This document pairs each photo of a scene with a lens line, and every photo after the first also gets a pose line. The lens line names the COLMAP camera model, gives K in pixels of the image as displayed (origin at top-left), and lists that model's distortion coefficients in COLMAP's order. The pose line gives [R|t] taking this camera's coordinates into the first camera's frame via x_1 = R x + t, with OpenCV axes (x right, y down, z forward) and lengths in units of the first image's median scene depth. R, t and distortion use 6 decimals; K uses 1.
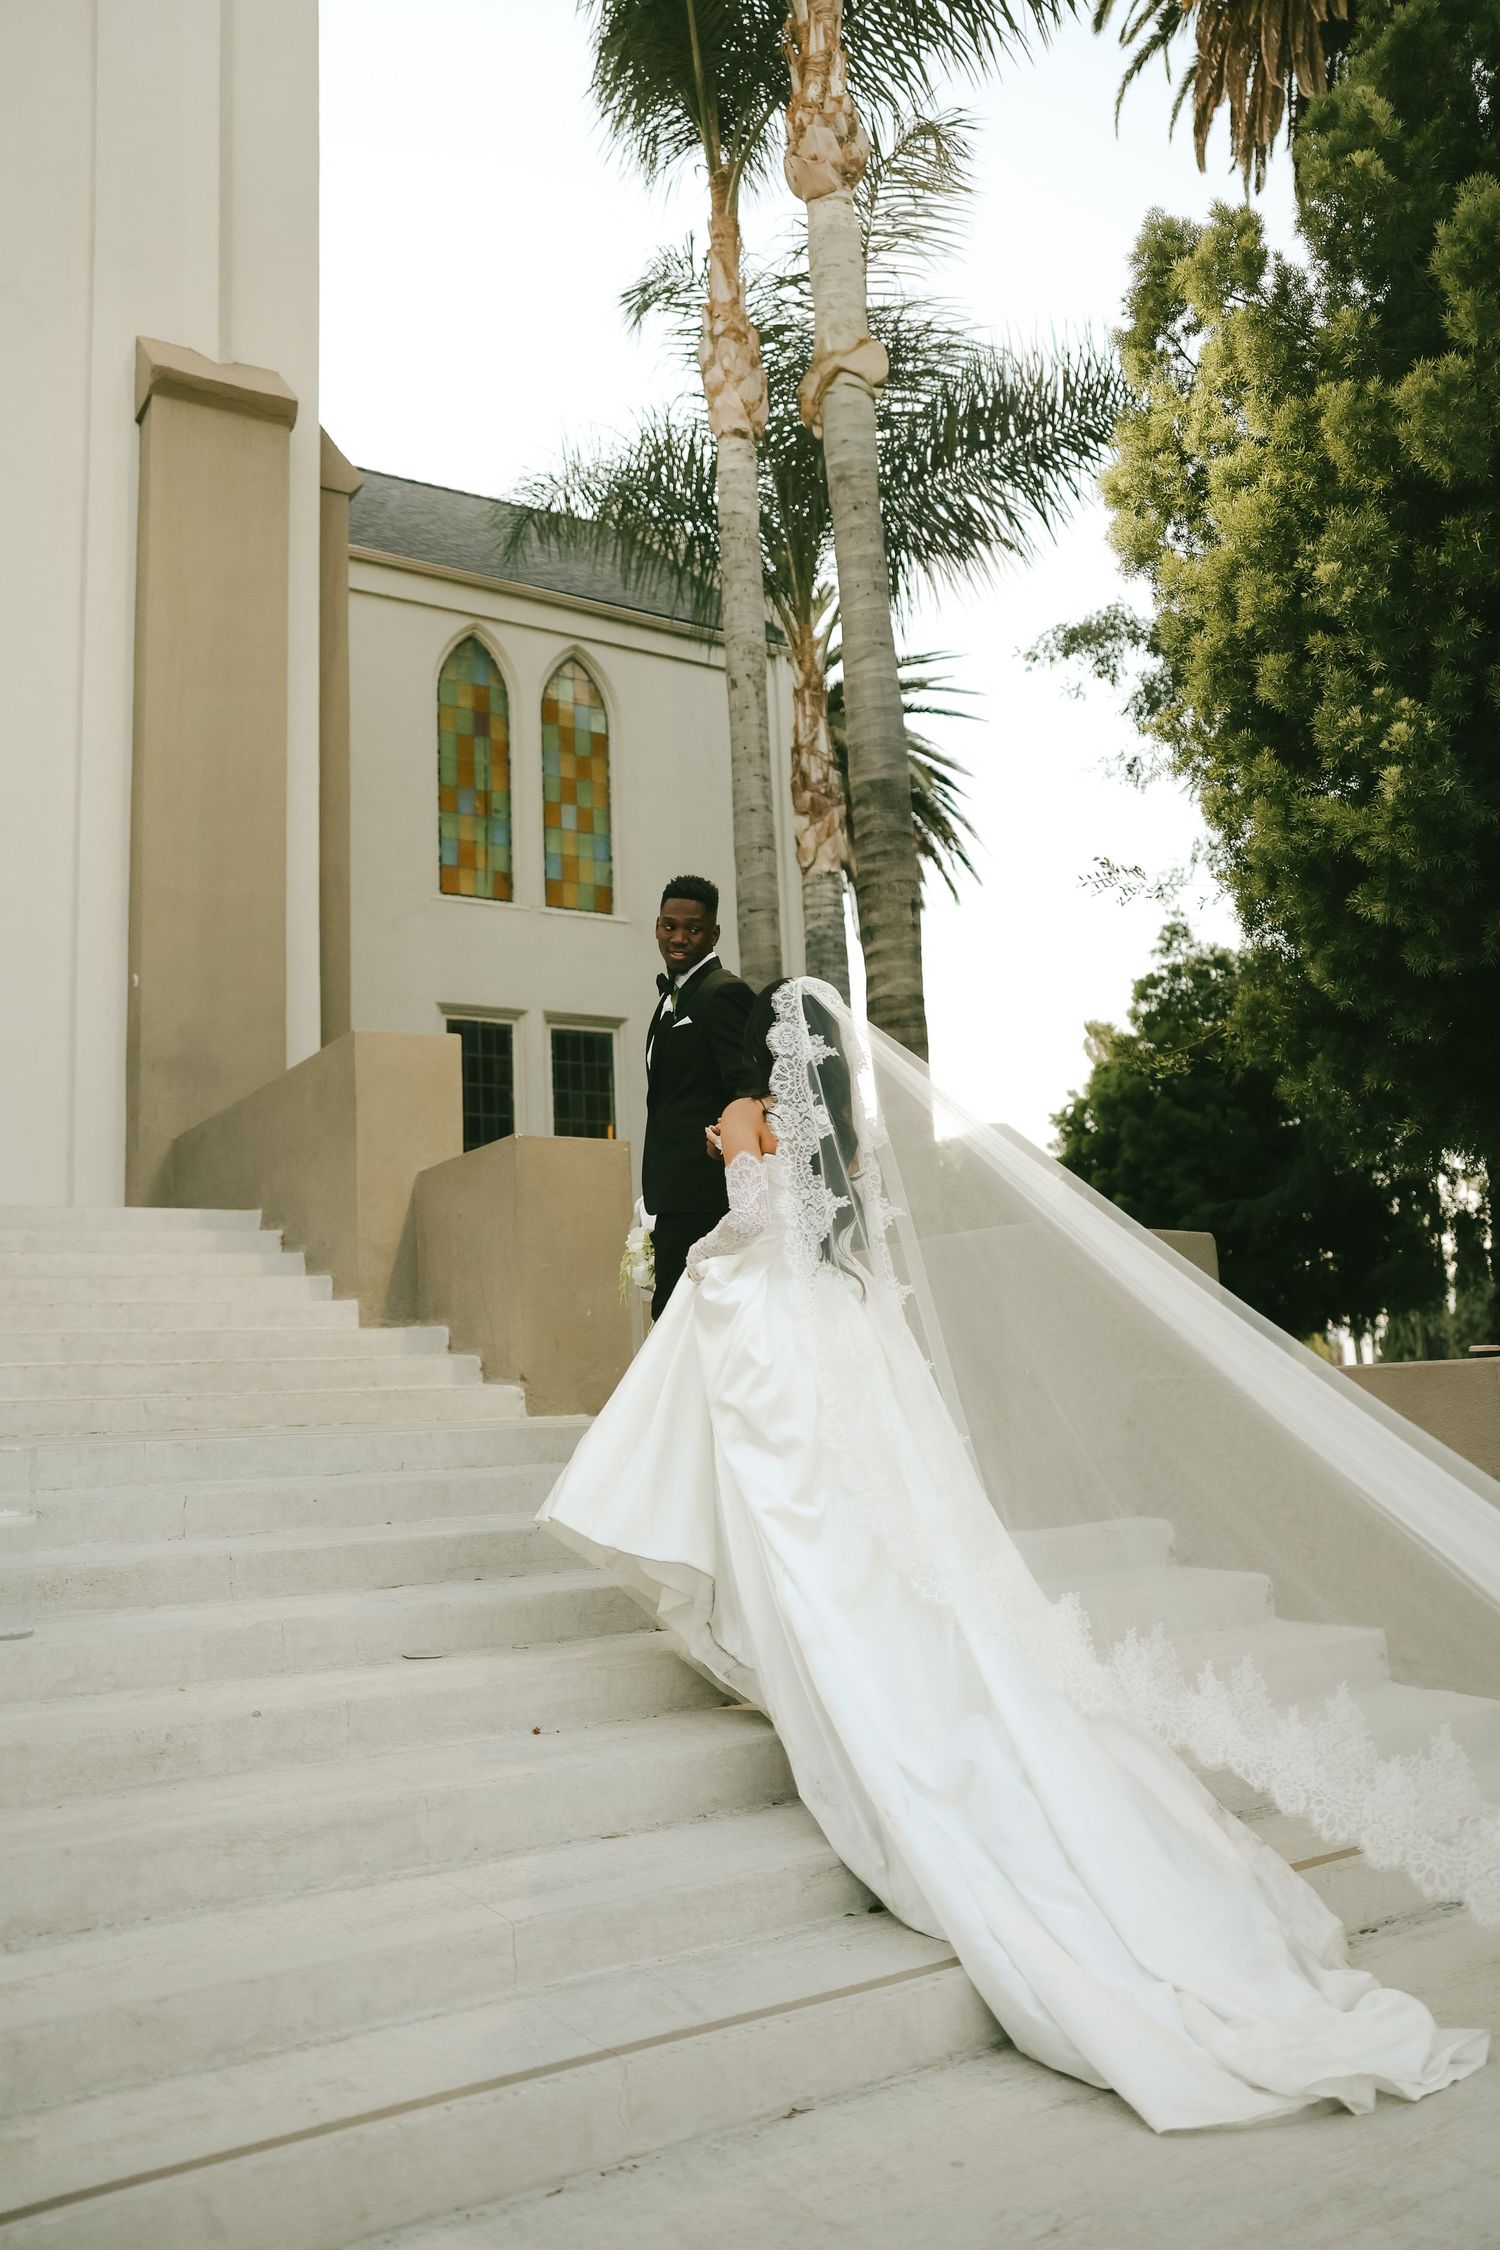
lens RADIAL K [[1680.5, 0, 750.0], [0, 1680.5, 1125.0], [0, 0, 1]] dist [-0.117241, 0.102274]
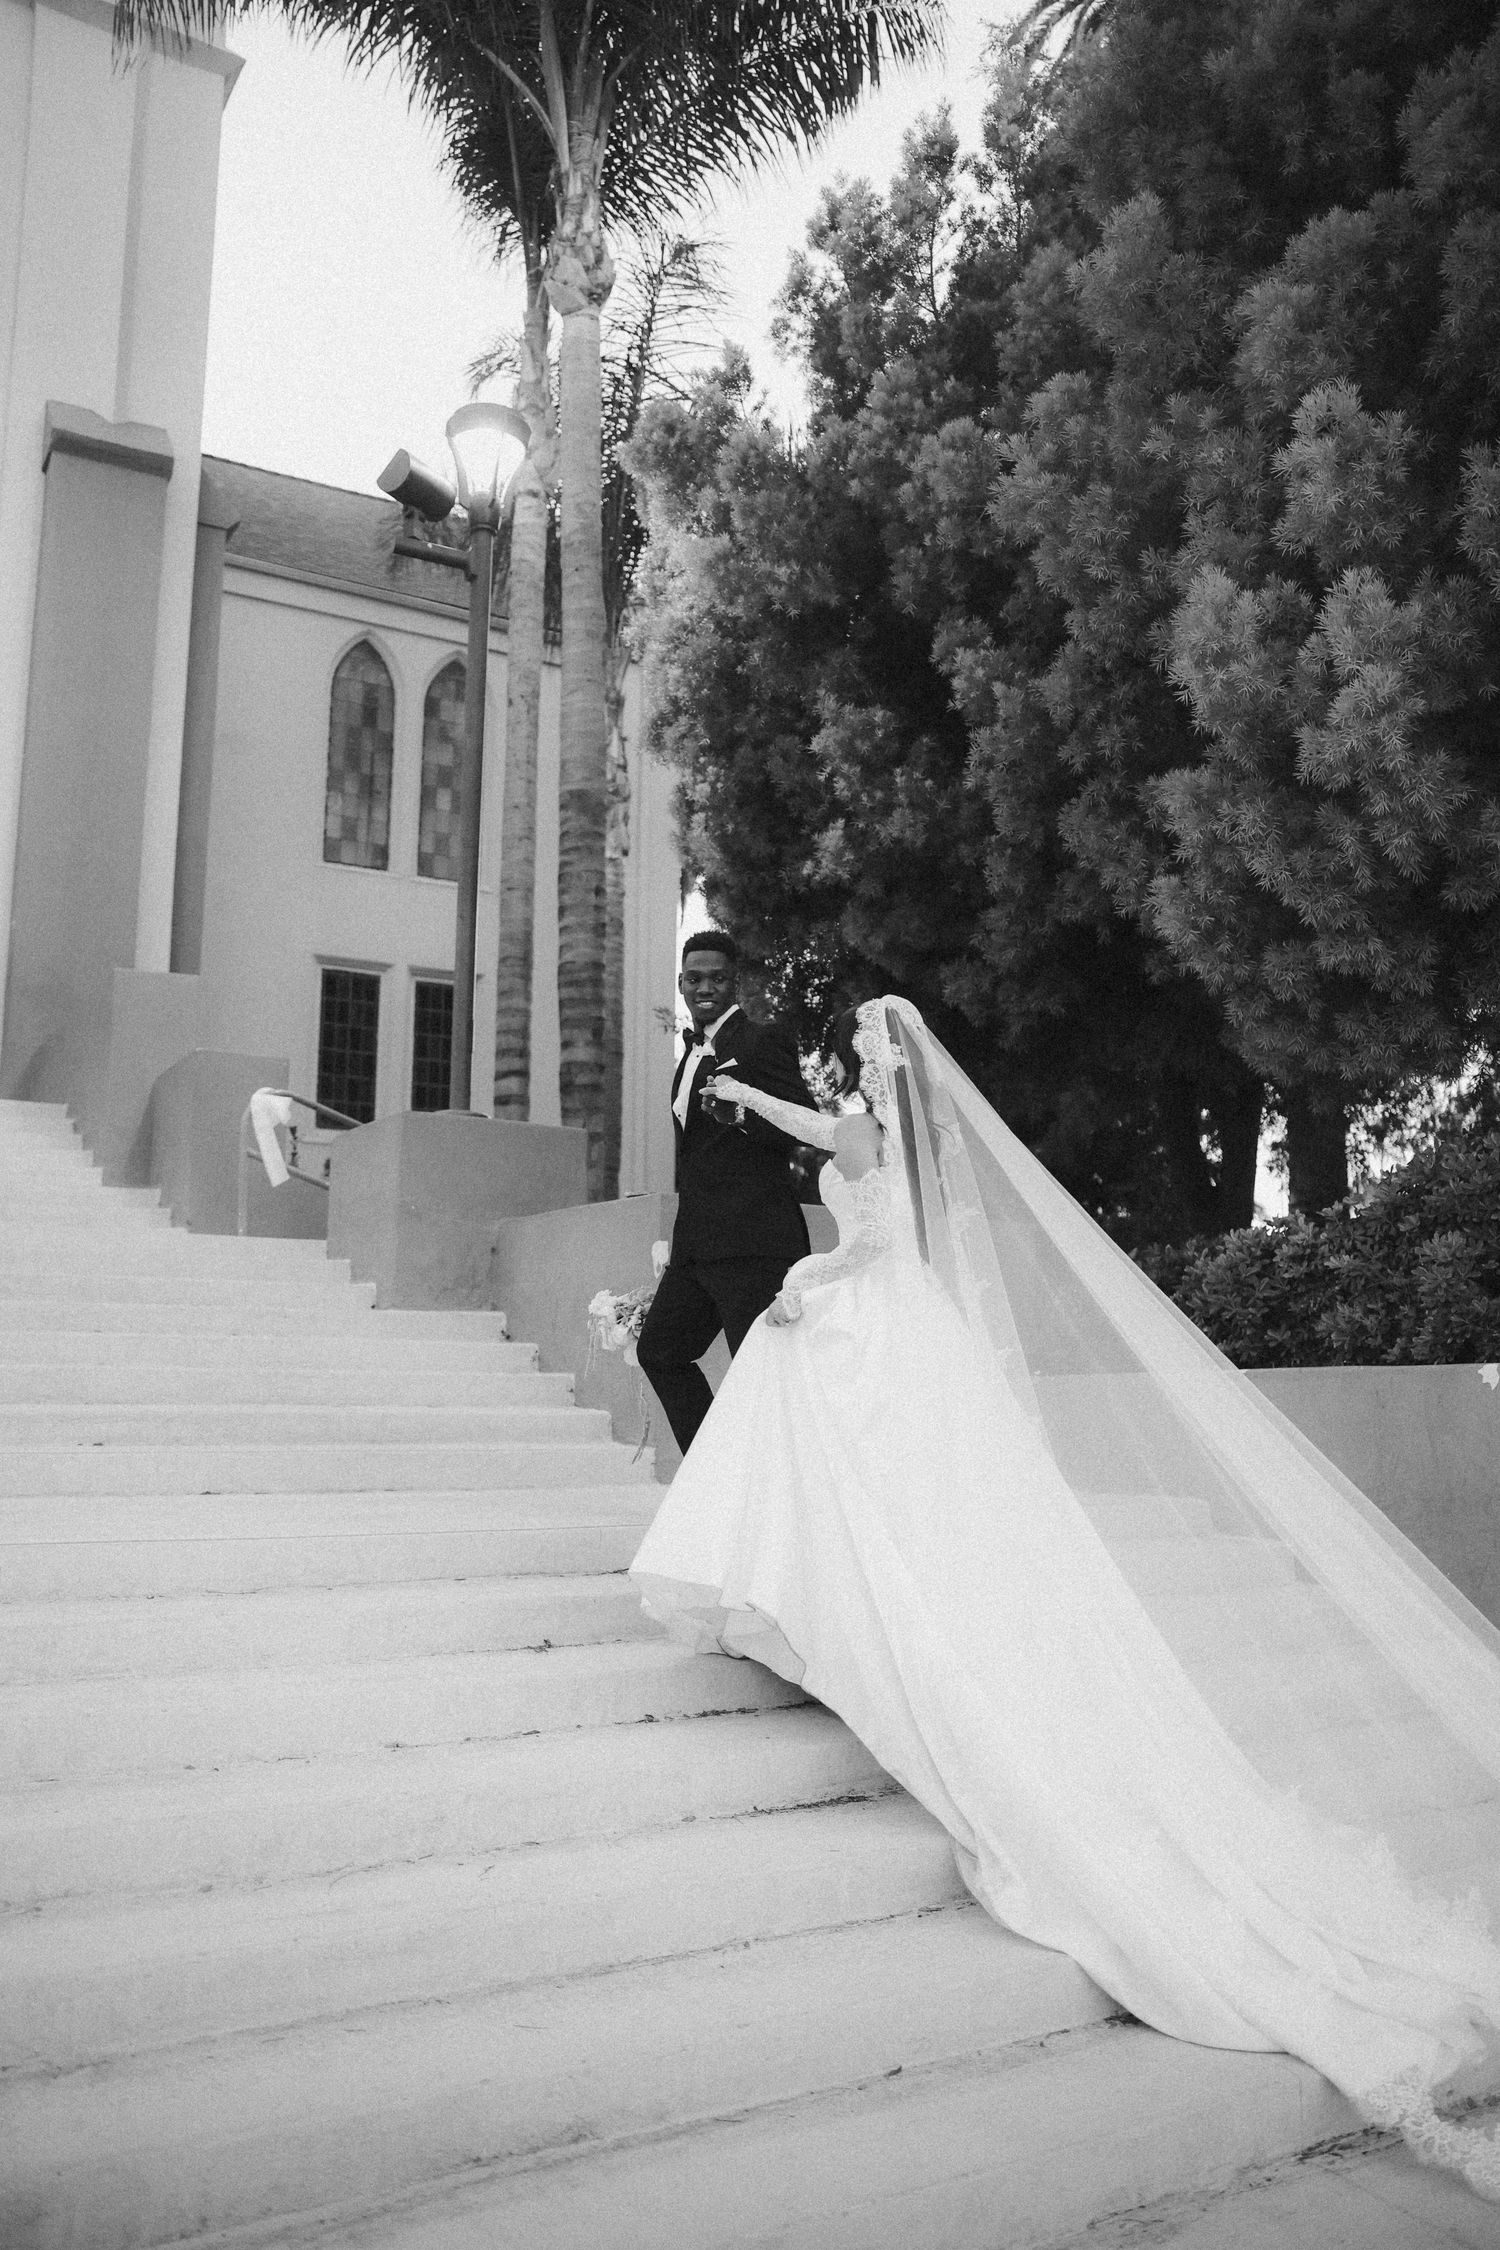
lens RADIAL K [[1680.5, 0, 750.0], [0, 1680.5, 1125.0], [0, 0, 1]] dist [-0.117241, 0.102274]
pose [[0.998119, 0.049134, -0.036661, 0.168730], [-0.048455, 0.998641, 0.019194, 0.009386], [0.037554, -0.017381, 0.999143, -0.162466]]
